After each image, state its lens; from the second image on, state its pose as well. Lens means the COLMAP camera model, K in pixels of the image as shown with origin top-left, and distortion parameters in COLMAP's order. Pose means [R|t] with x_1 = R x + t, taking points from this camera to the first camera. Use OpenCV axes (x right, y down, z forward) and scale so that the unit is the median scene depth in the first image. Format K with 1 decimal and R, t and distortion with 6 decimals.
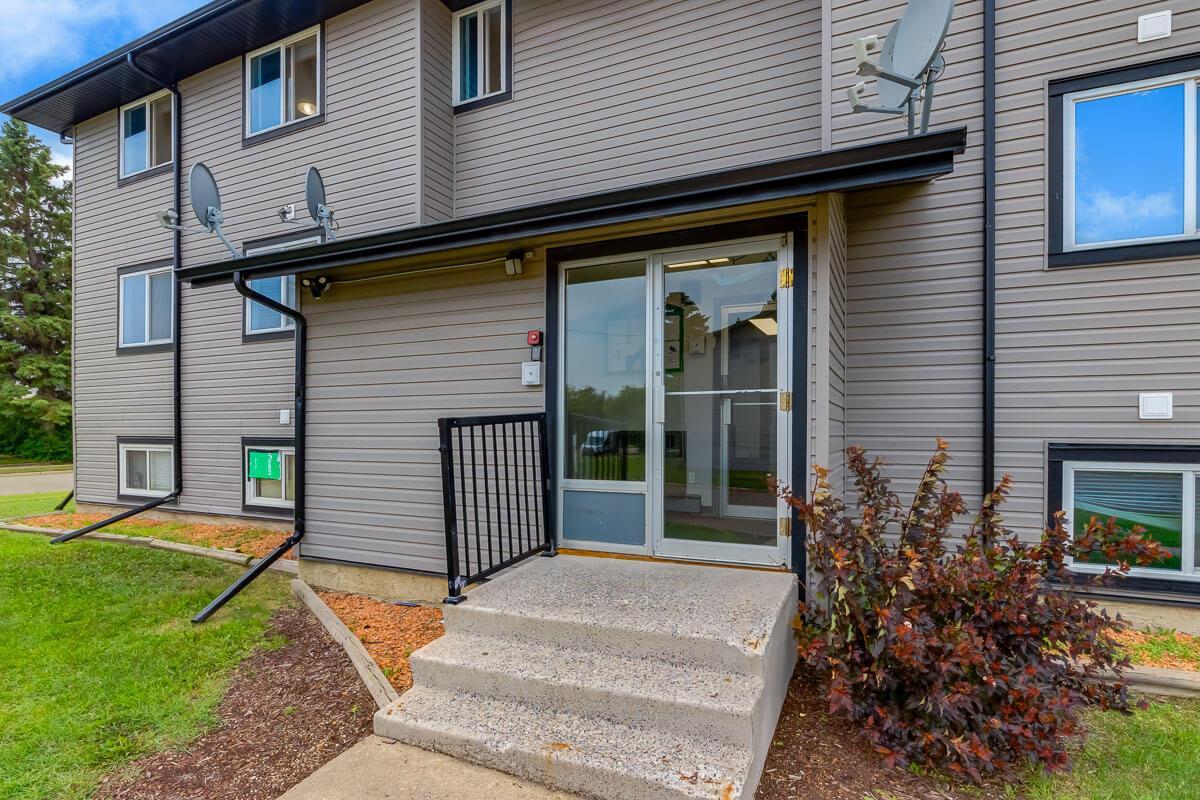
lens RADIAL K [[607.5, 0, 601.4], [0, 607.5, 395.7], [0, 0, 1]] dist [-0.004391, 0.000283]
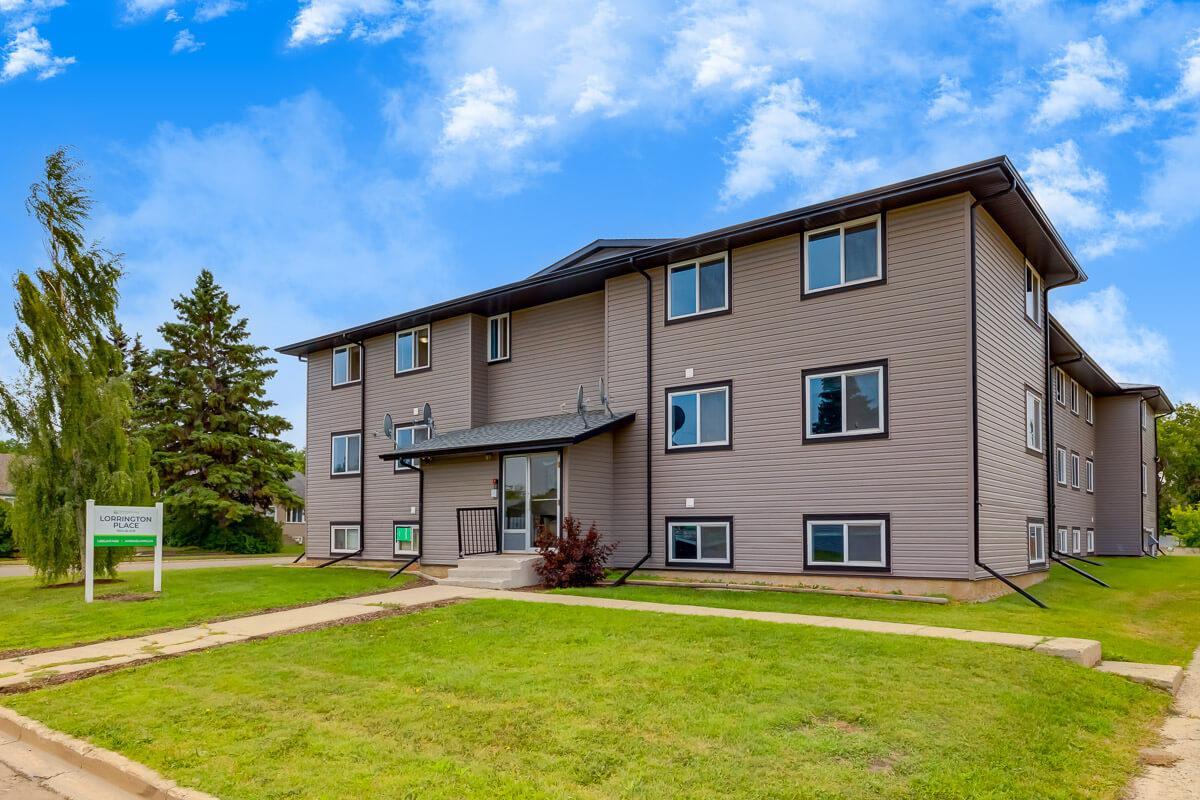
lens RADIAL K [[850.7, 0, 597.0], [0, 850.7, 404.3], [0, 0, 1]] dist [-0.007907, -0.000559]
pose [[0.969928, -0.035722, -0.240757, 0.715691], [0.012071, 0.995013, -0.099008, -0.027120], [0.243094, 0.093124, 0.965522, -1.508949]]
